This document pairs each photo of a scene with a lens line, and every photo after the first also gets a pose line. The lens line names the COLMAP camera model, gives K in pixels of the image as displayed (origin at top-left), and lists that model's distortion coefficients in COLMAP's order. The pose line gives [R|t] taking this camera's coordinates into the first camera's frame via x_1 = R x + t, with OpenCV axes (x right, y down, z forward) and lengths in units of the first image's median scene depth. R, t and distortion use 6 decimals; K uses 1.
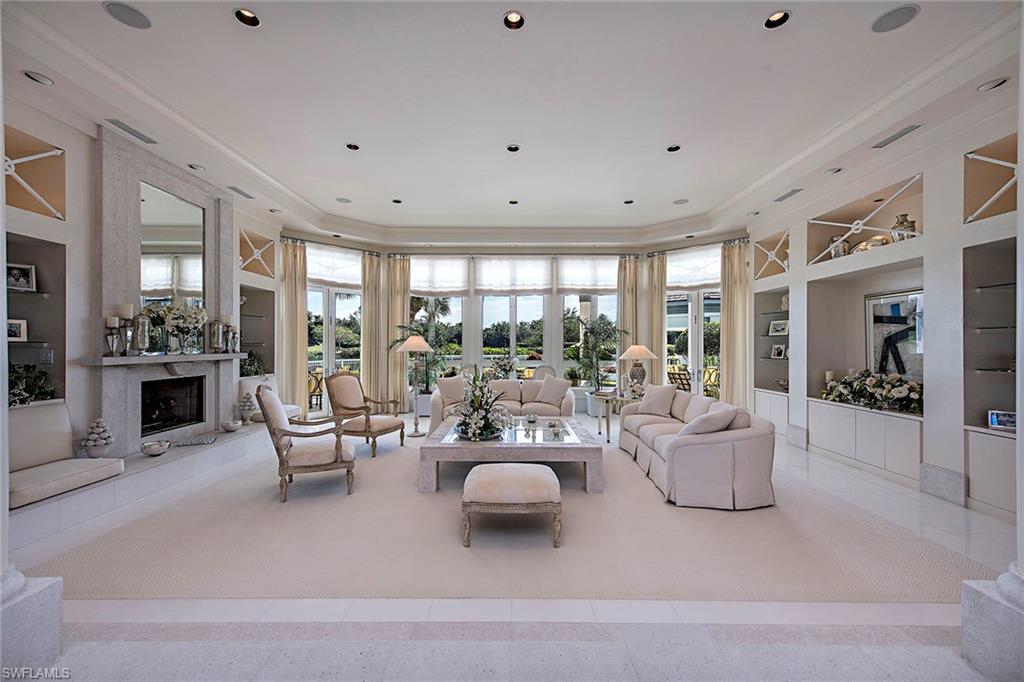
lens RADIAL K [[415.5, 0, 516.1], [0, 415.5, 340.9], [0, 0, 1]] dist [-0.002716, -0.000221]
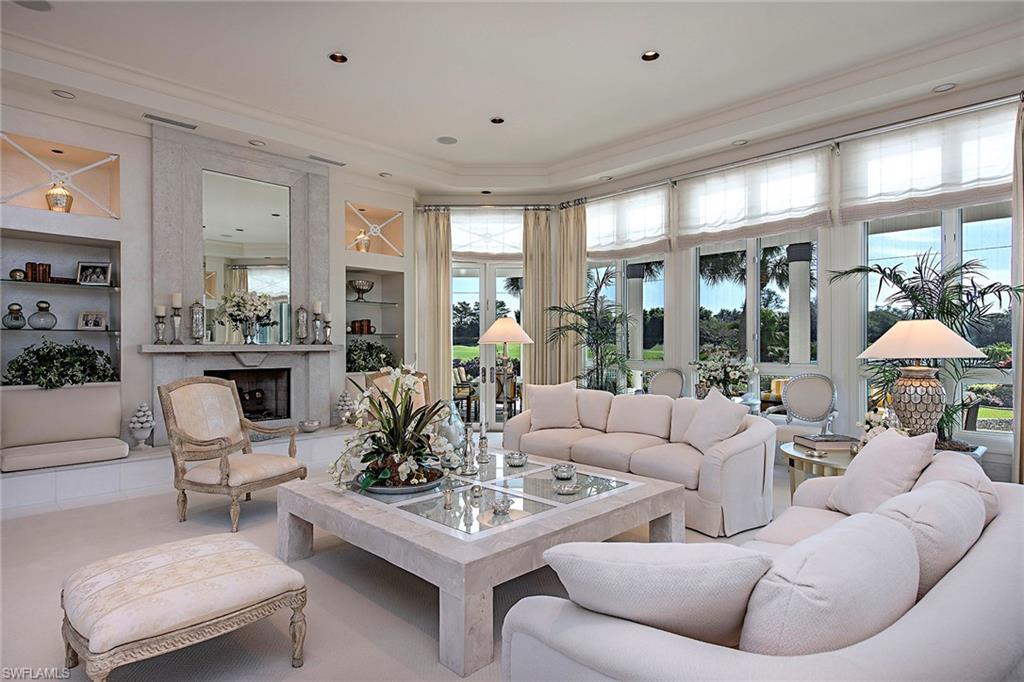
lens RADIAL K [[543.5, 0, 509.6], [0, 543.5, 342.1], [0, 0, 1]] dist [0.005820, 0.000176]
pose [[0.700332, -0.006912, -0.713784, 0.330552], [0.010437, 0.999945, 0.000558, 0.022184], [0.713741, -0.007841, 0.700366, 0.362506]]
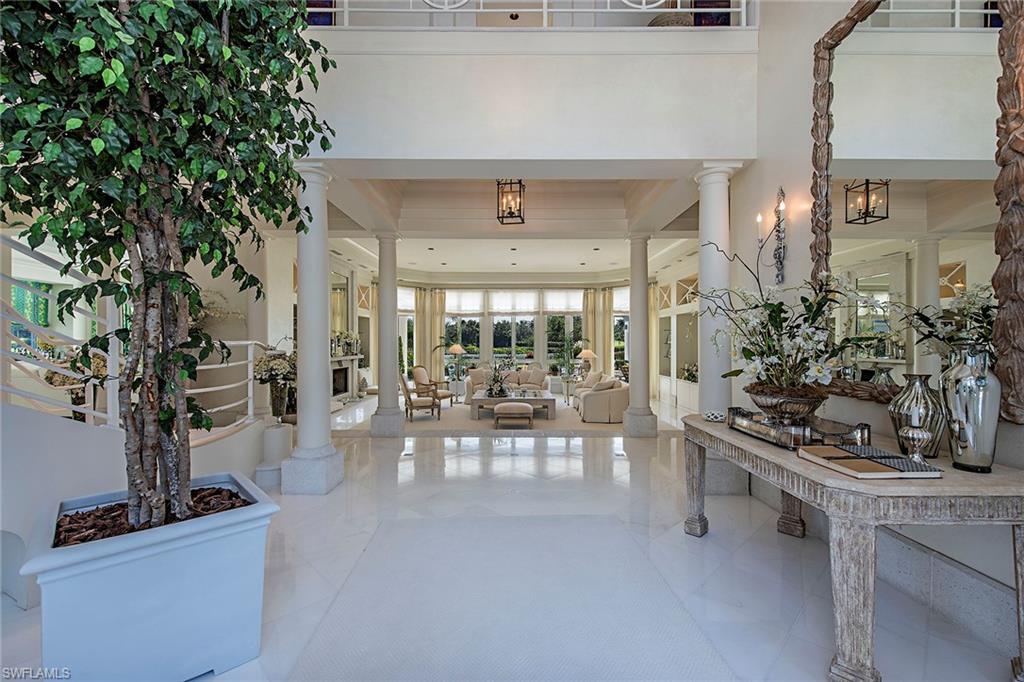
lens RADIAL K [[424.0, 0, 512.4], [0, 424.0, 345.5], [0, 0, 1]] dist [0.002644, -0.000359]
pose [[0.999944, -0.003613, -0.009899, 0.004163], [0.003771, 0.999865, 0.016003, -0.030891], [0.009840, -0.016039, 0.999823, -0.650307]]
